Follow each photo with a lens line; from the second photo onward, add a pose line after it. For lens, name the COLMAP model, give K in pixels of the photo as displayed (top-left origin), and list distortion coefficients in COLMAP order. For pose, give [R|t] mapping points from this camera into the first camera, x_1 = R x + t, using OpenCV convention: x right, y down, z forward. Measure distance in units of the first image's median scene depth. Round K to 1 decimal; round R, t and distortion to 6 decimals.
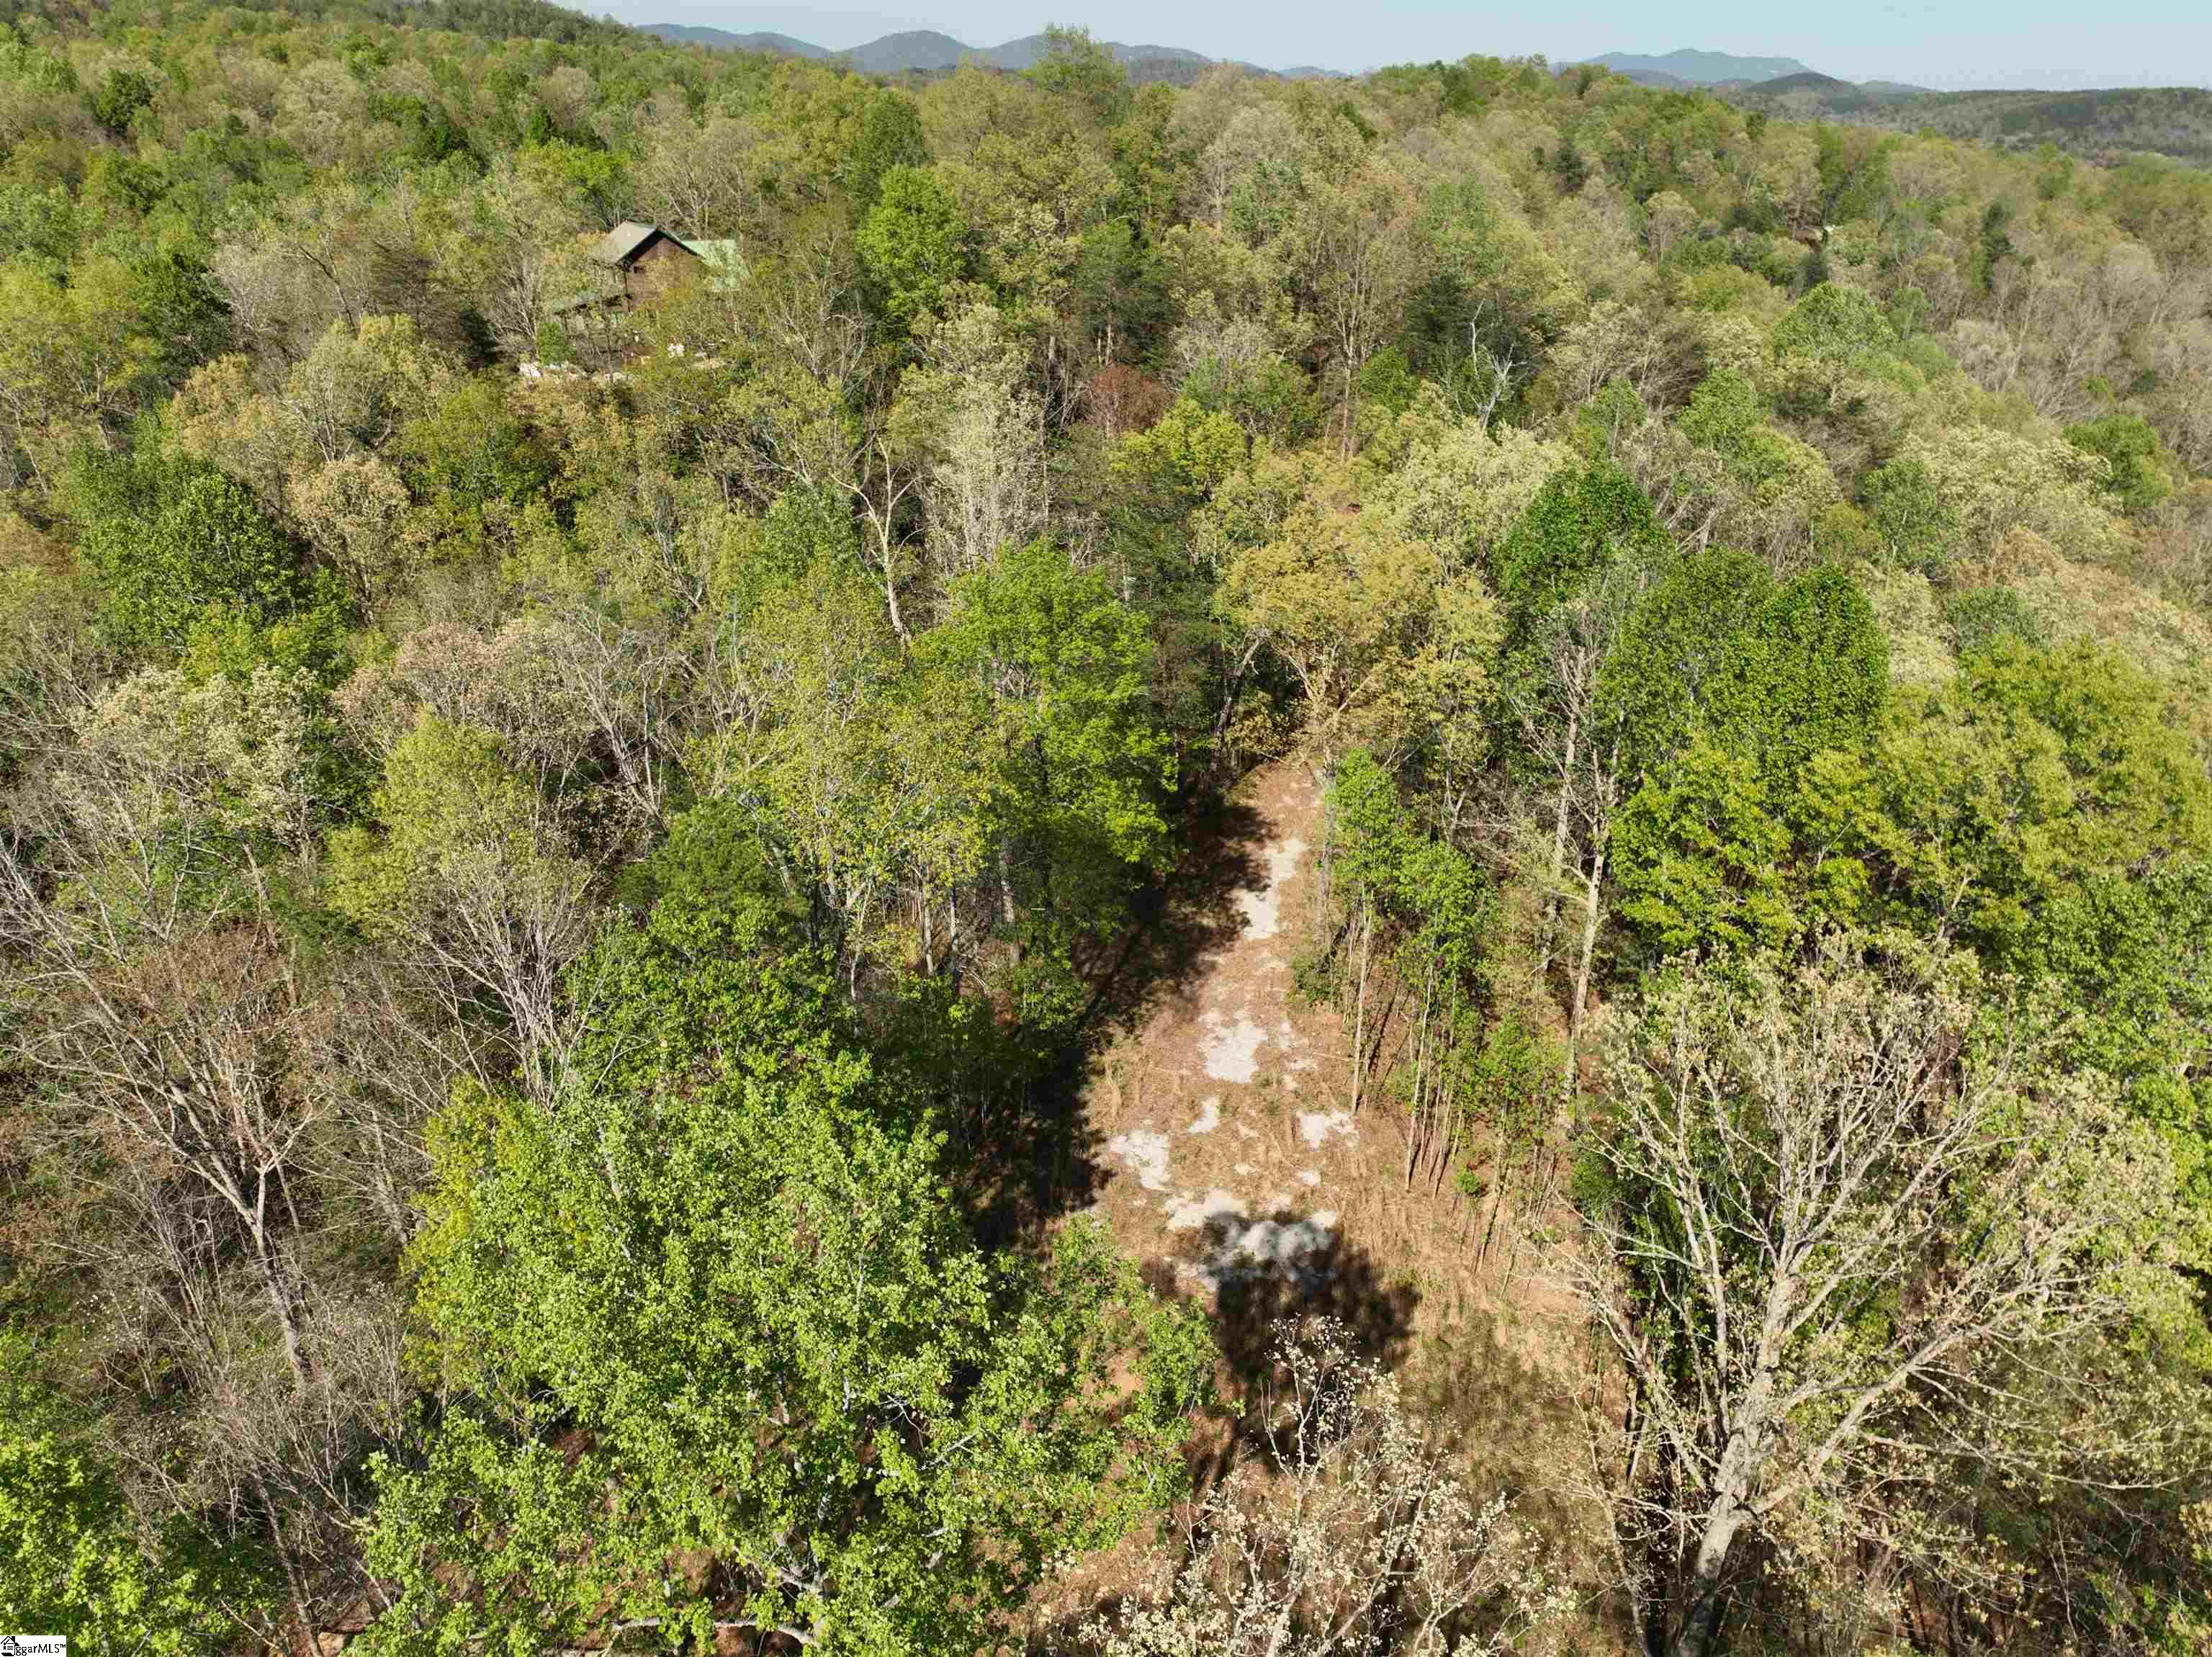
lens RADIAL K [[1548.1, 0, 1106.0], [0, 1548.1, 828.5], [0, 0, 1]] dist [0.005759, 0.001037]
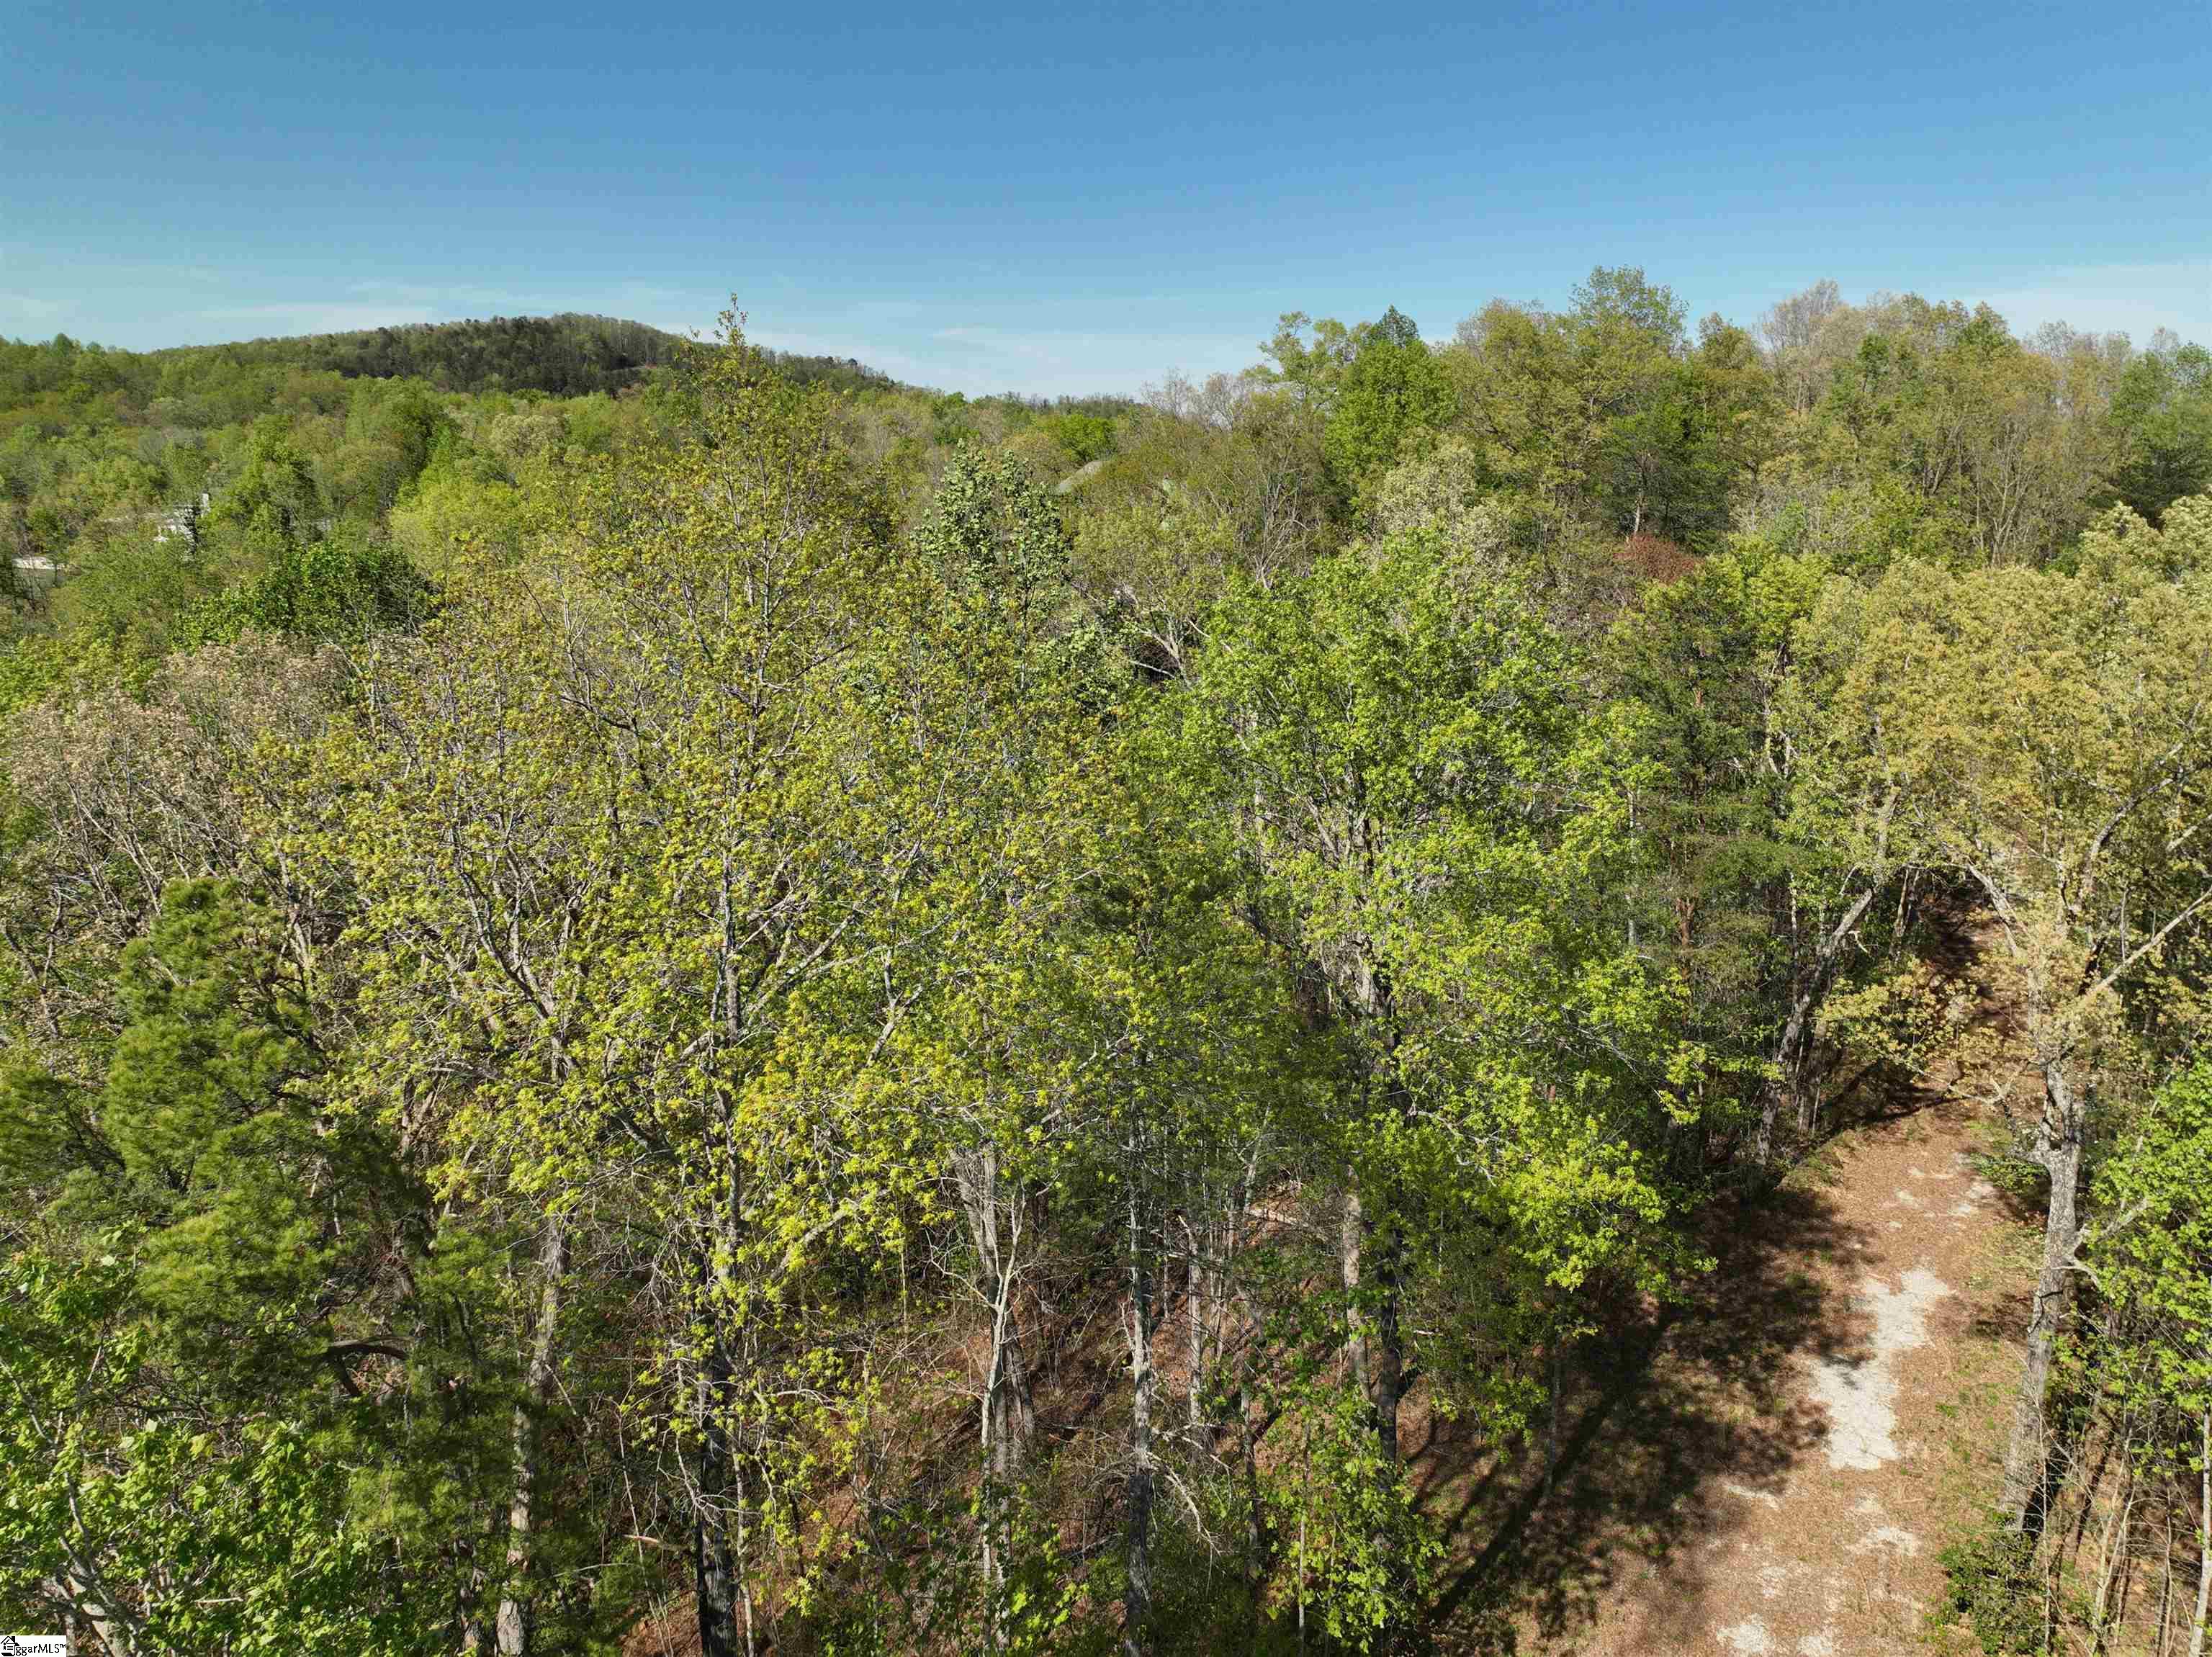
lens RADIAL K [[1548.1, 0, 1106.0], [0, 1548.1, 828.5], [0, 0, 1]] dist [0.005759, 0.001037]
pose [[0.944592, 0.080254, -0.318284, 0.017155], [-0.145654, 0.971440, -0.187321, -0.000678], [0.294161, 0.223301, 0.929304, 0.435891]]
